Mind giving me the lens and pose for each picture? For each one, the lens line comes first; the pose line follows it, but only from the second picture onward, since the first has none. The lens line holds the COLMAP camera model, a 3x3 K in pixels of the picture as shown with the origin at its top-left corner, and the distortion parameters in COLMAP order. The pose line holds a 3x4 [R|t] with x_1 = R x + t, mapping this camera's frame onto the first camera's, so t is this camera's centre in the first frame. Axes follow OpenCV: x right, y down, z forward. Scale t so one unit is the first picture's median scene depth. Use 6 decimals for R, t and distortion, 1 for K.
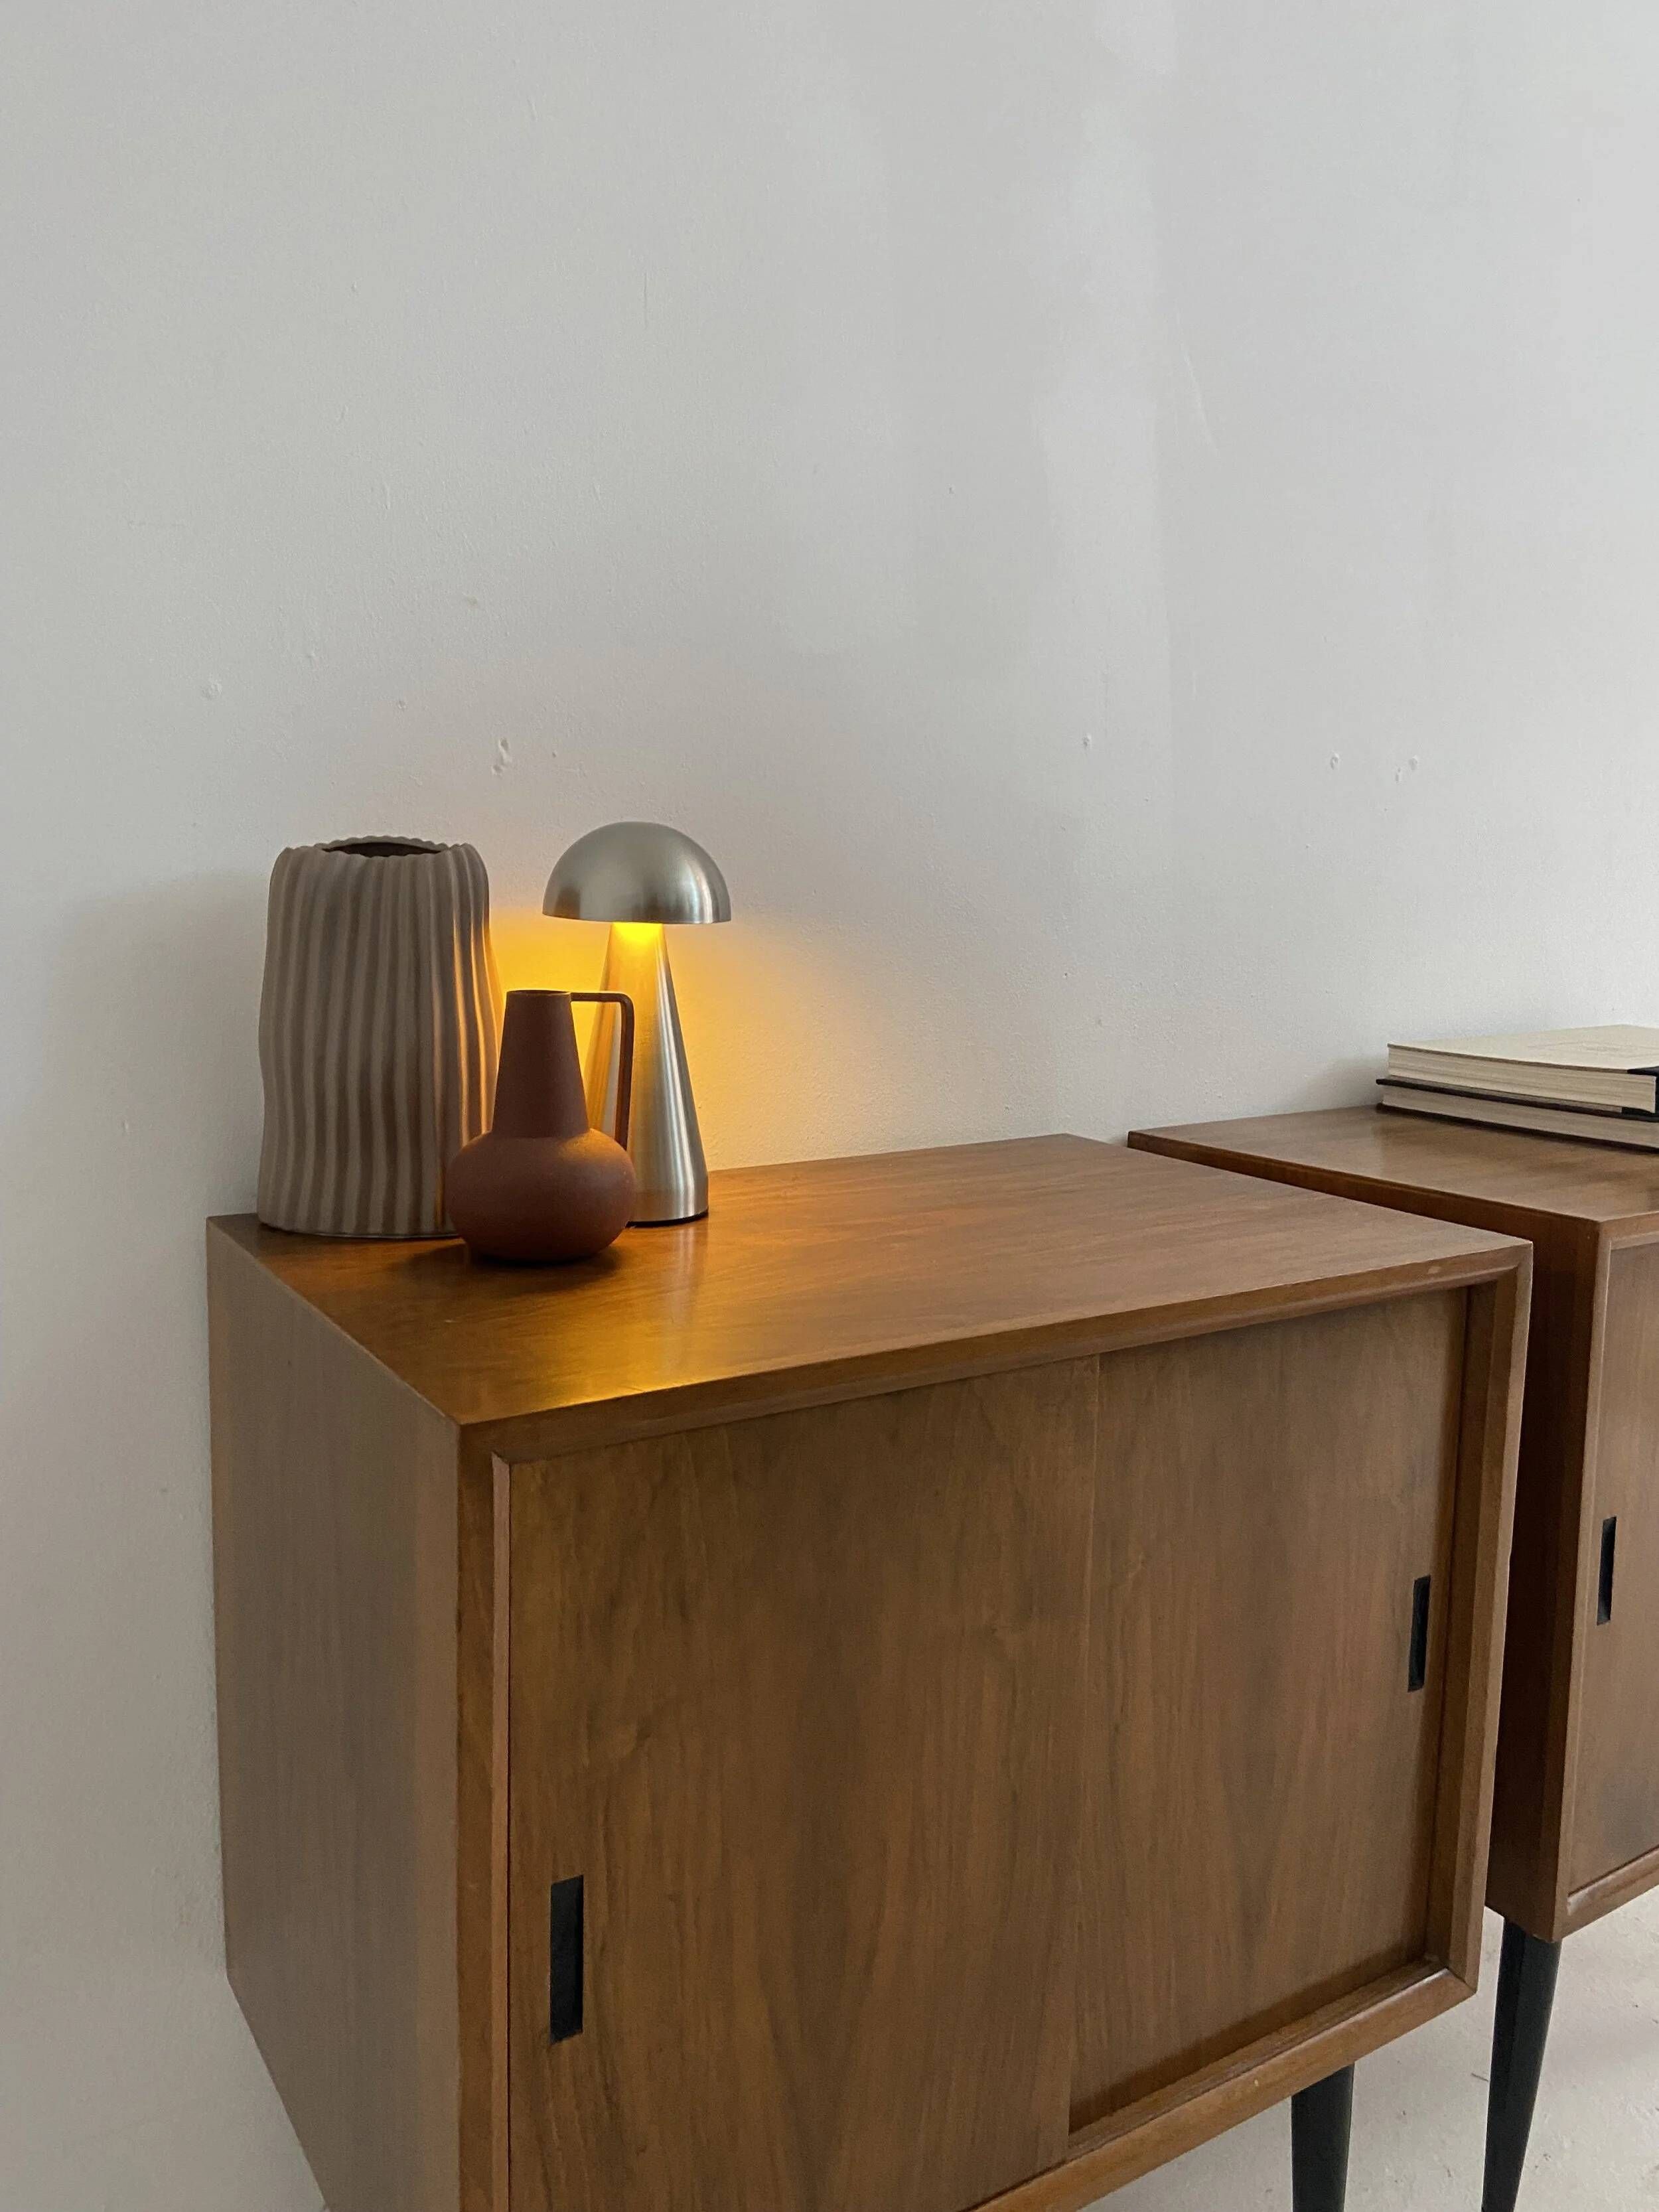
lens RADIAL K [[1667.1, 0, 830.3], [0, 1667.1, 1105.2], [0, 0, 1]] dist [0.120205, -0.152942]
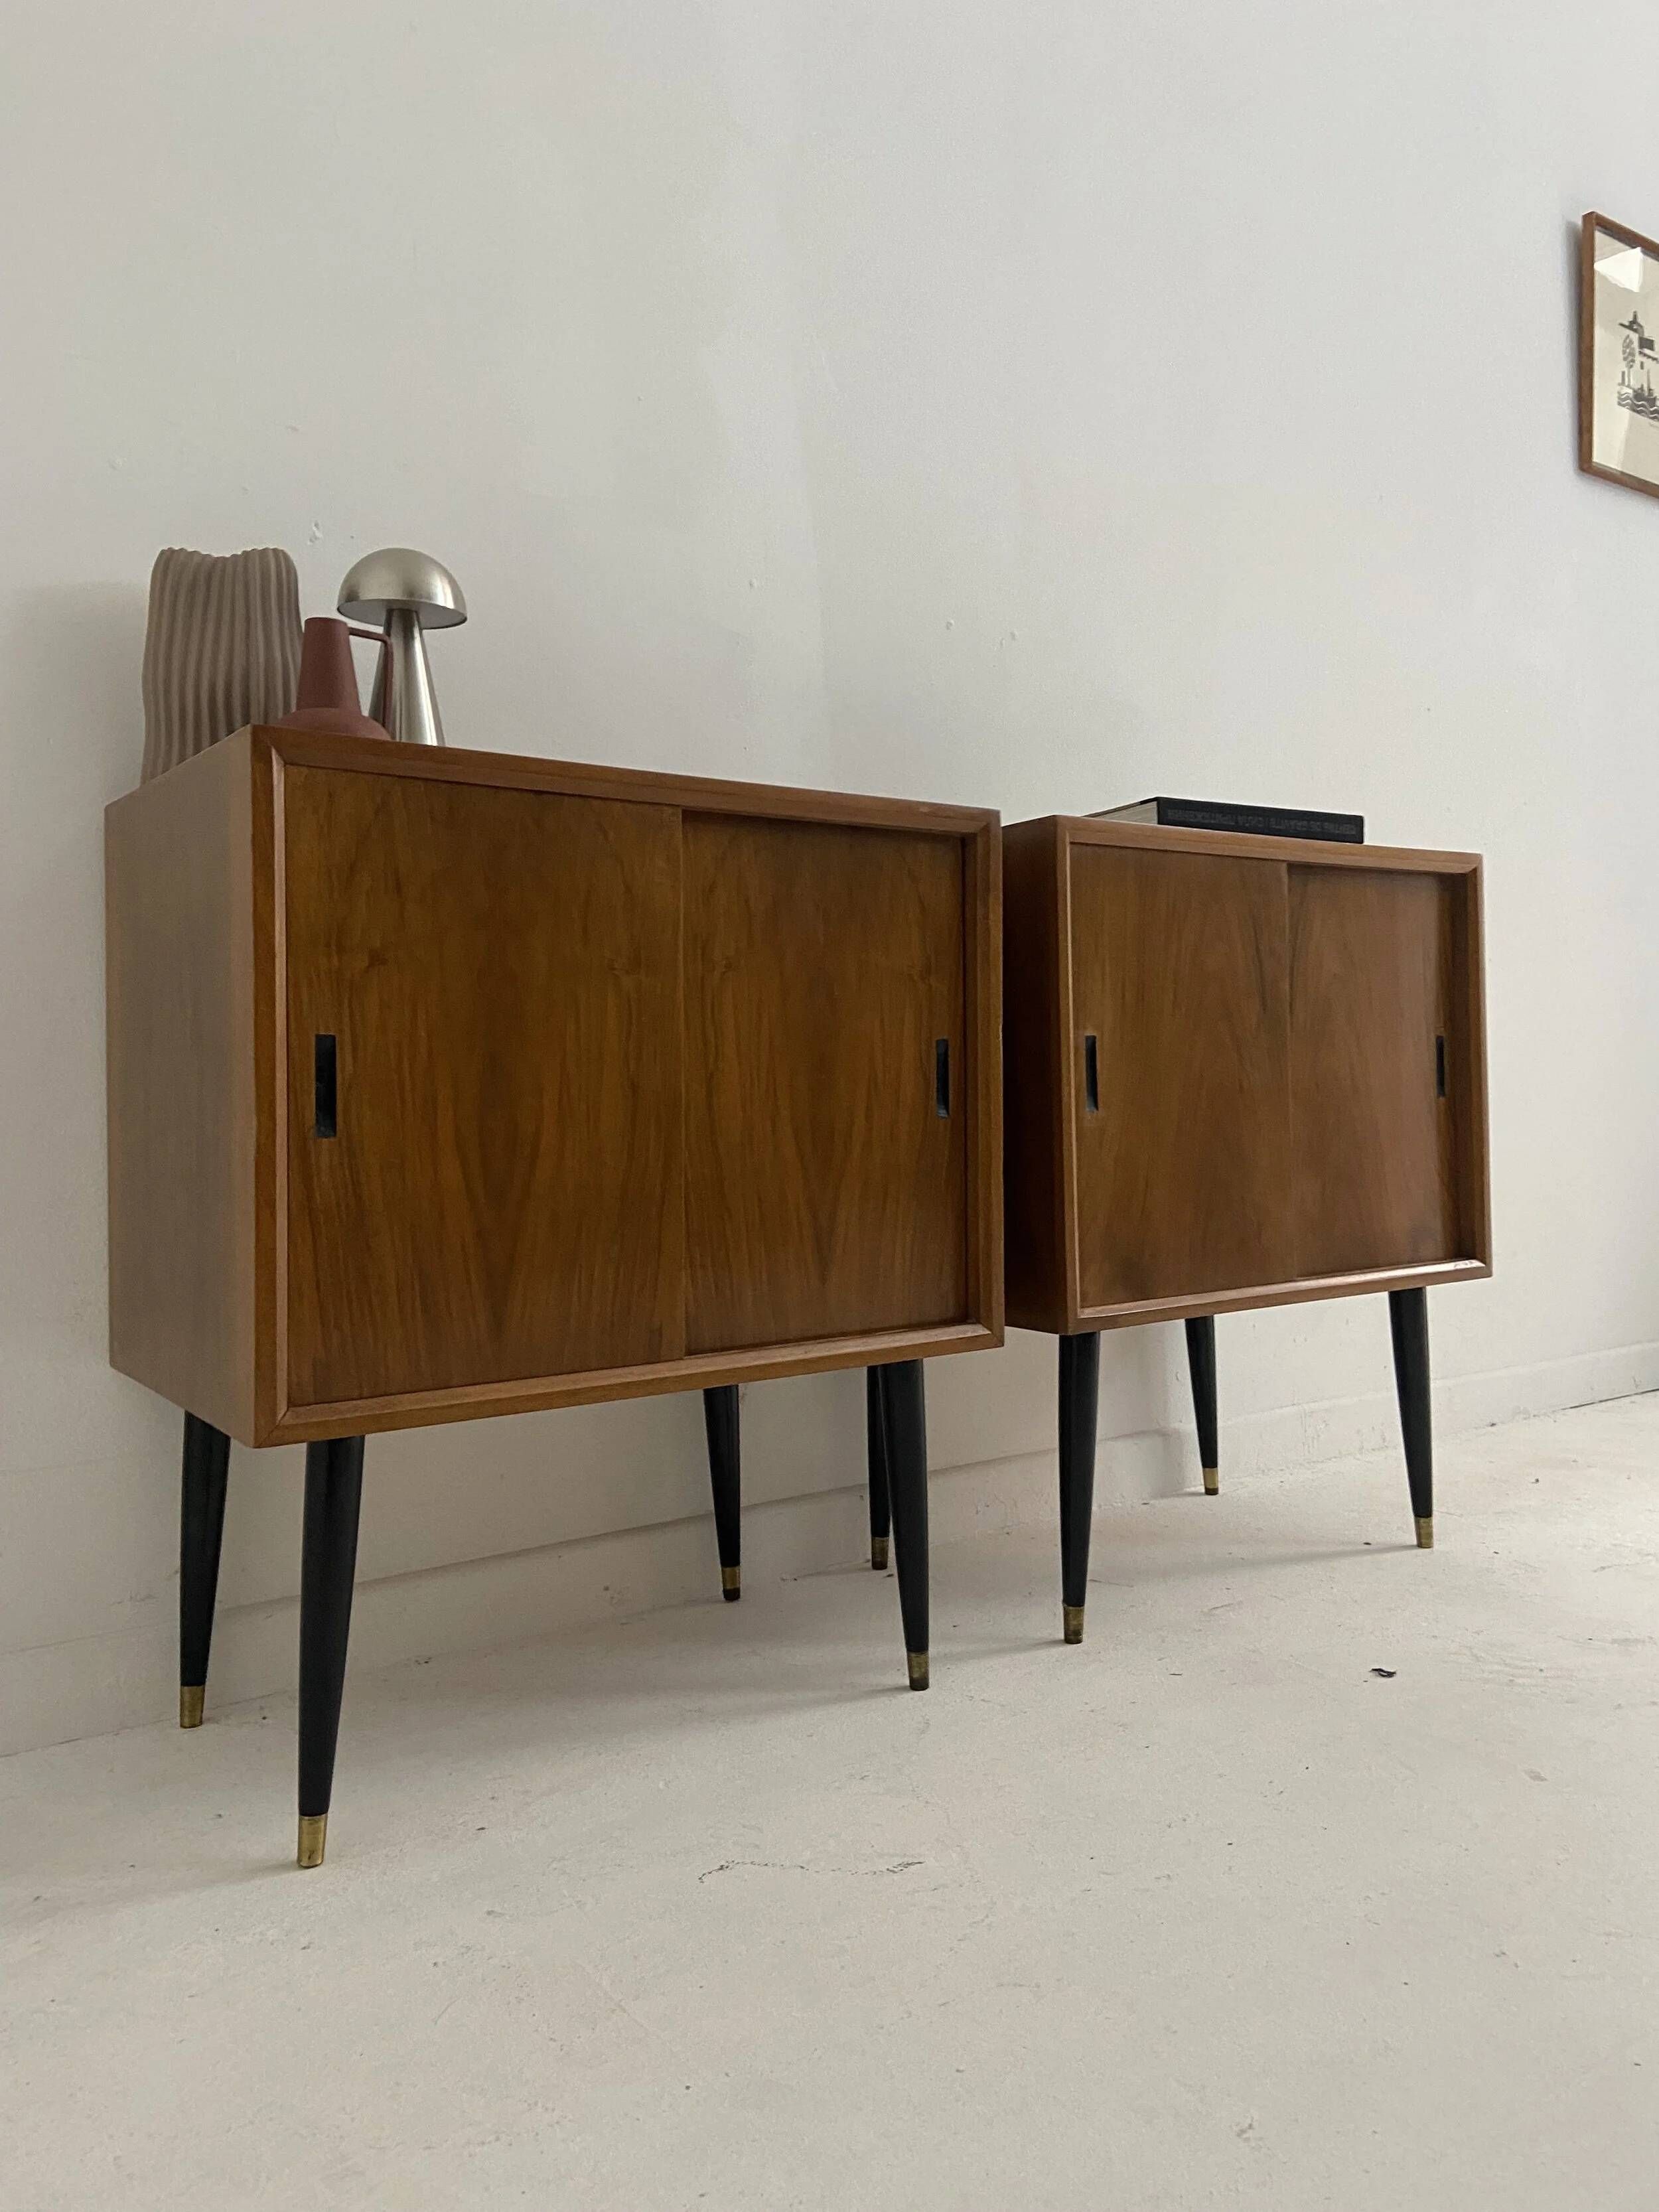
lens RADIAL K [[1667.1, 0, 807.6], [0, 1667.1, 1084.5], [0, 0, 1]] dist [0.120205, -0.152942]
pose [[0.998845, -0.027238, 0.039592, 0.200219], [0.032582, 0.989434, -0.141278, 0.605241], [-0.035326, 0.142405, 0.989178, -0.508057]]
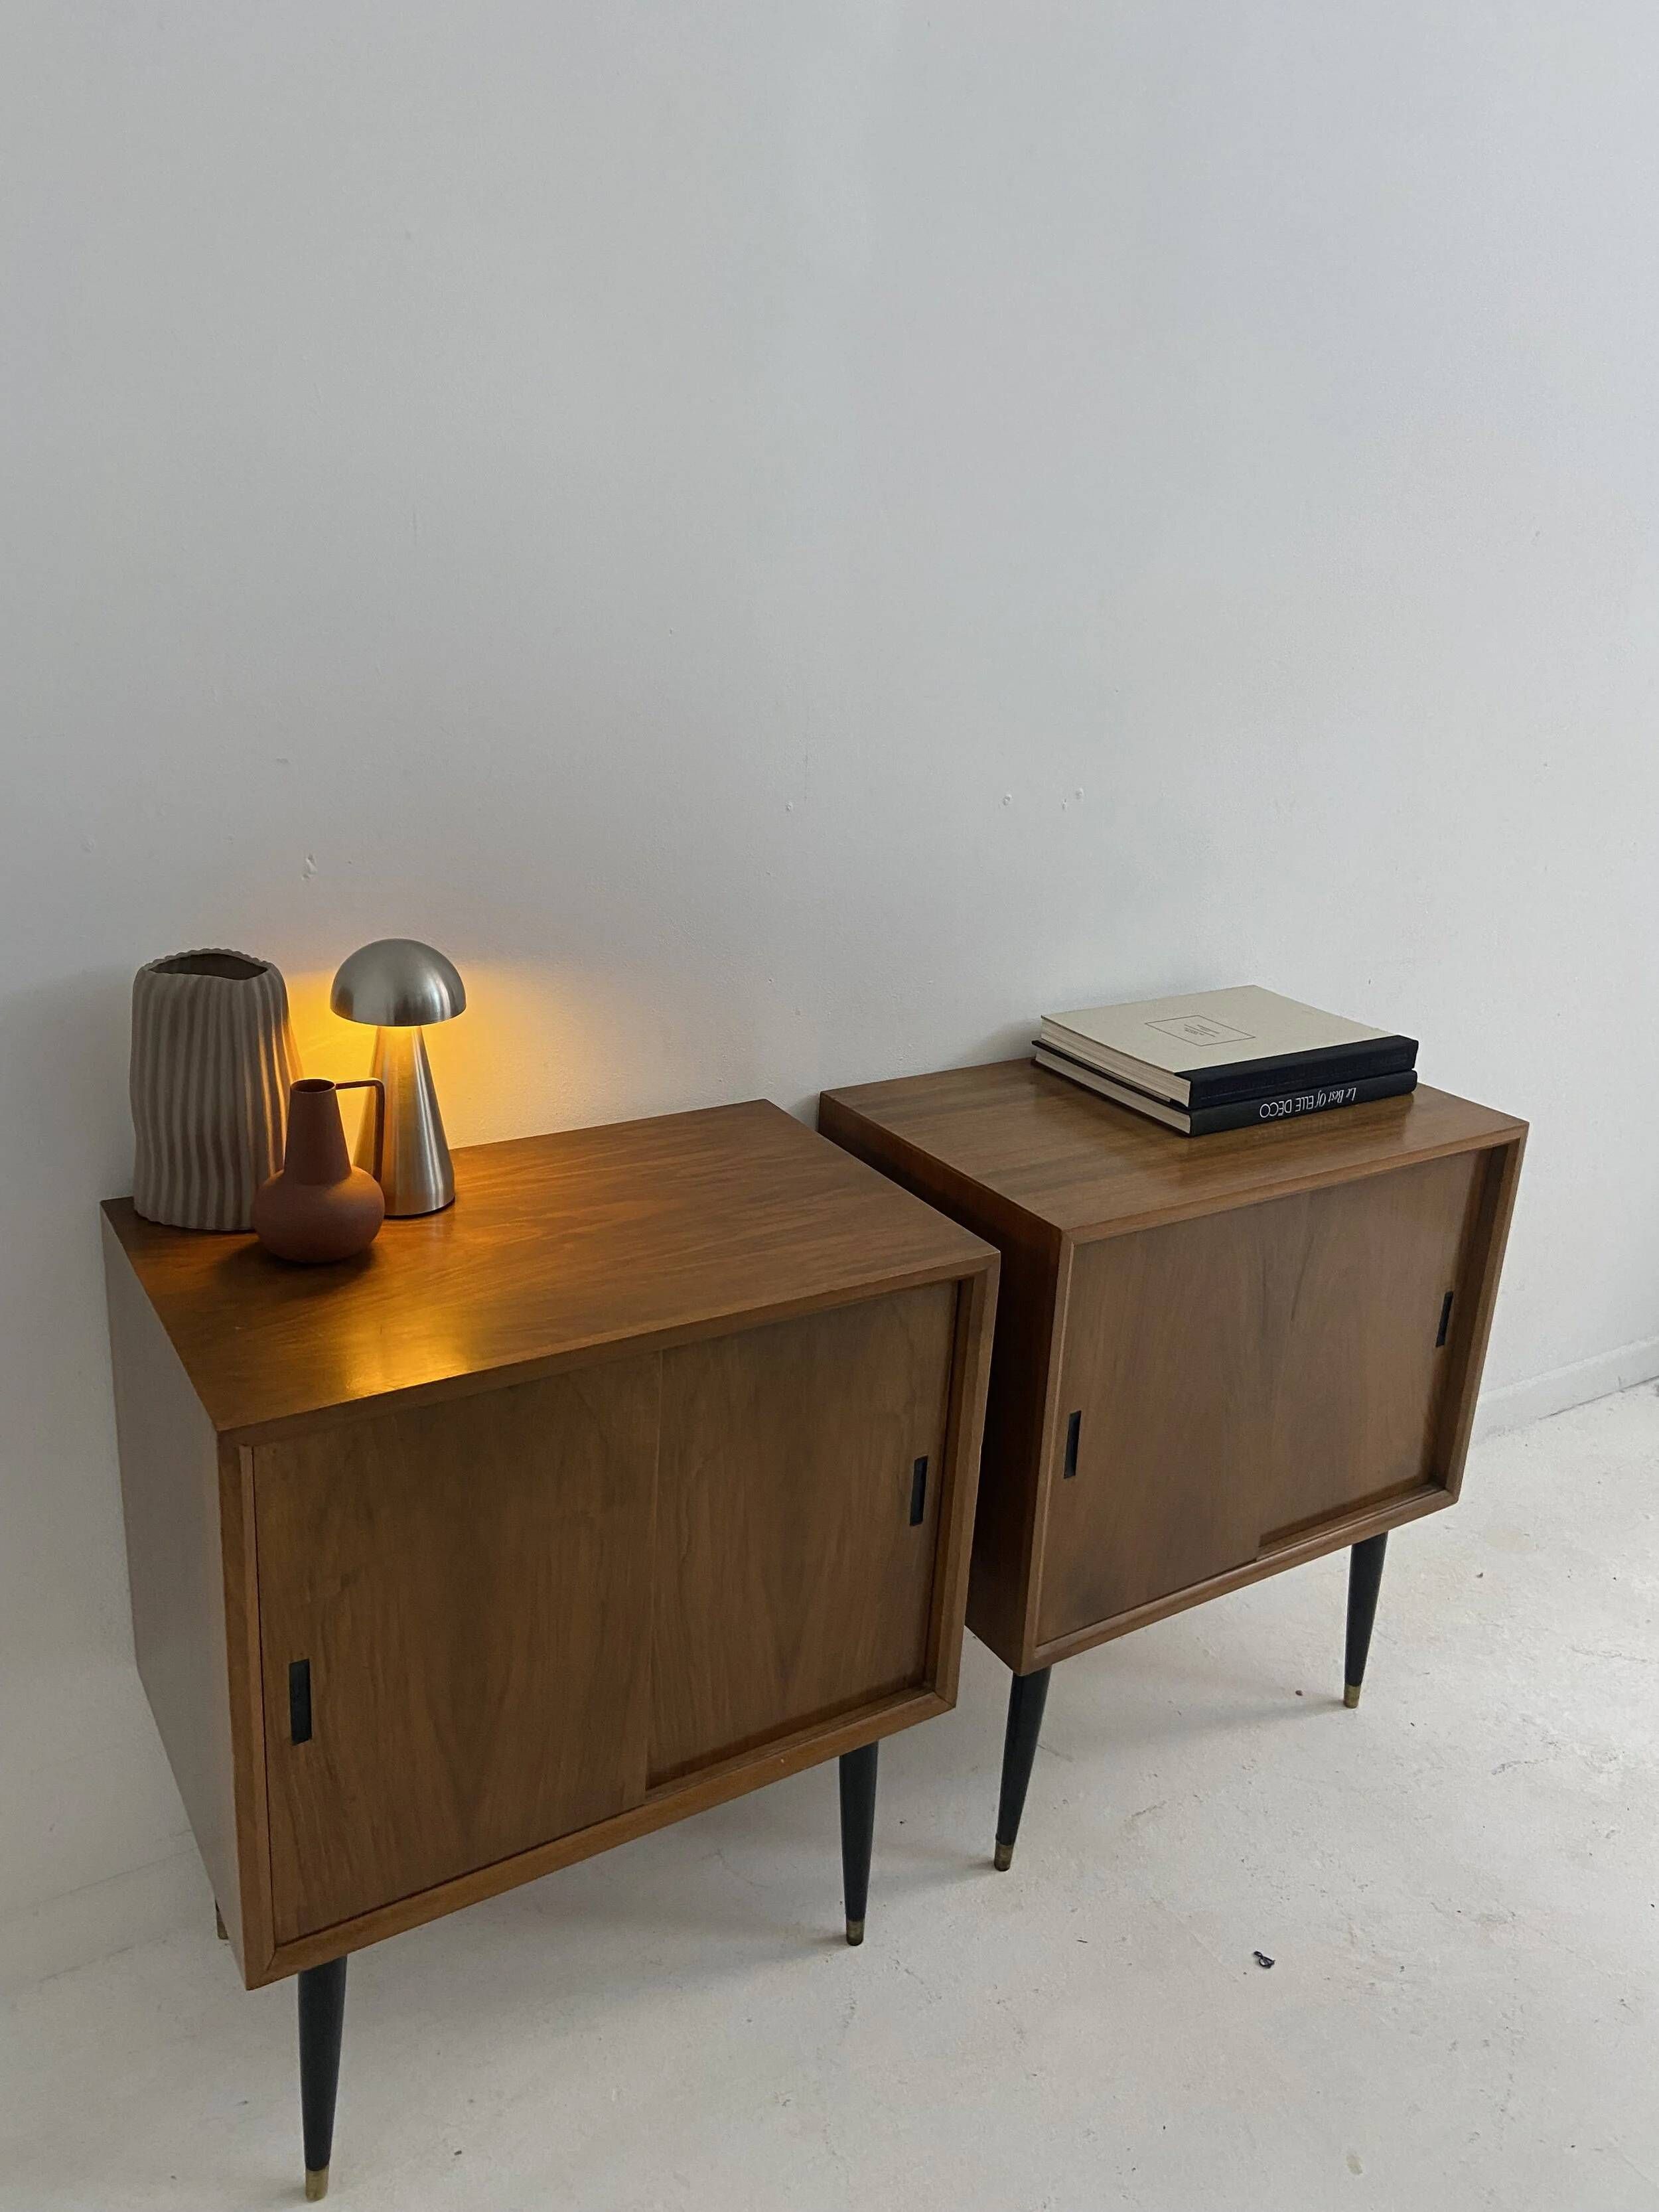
lens RADIAL K [[1667.1, 0, 832.9], [0, 1667.1, 1081.7], [0, 0, 1]] dist [0.120205, -0.152942]
pose [[0.999056, 0.043120, 0.005222, 0.287640], [-0.043334, 0.981343, 0.187318, -0.383282], [0.002953, -0.187368, 0.982285, -0.479520]]
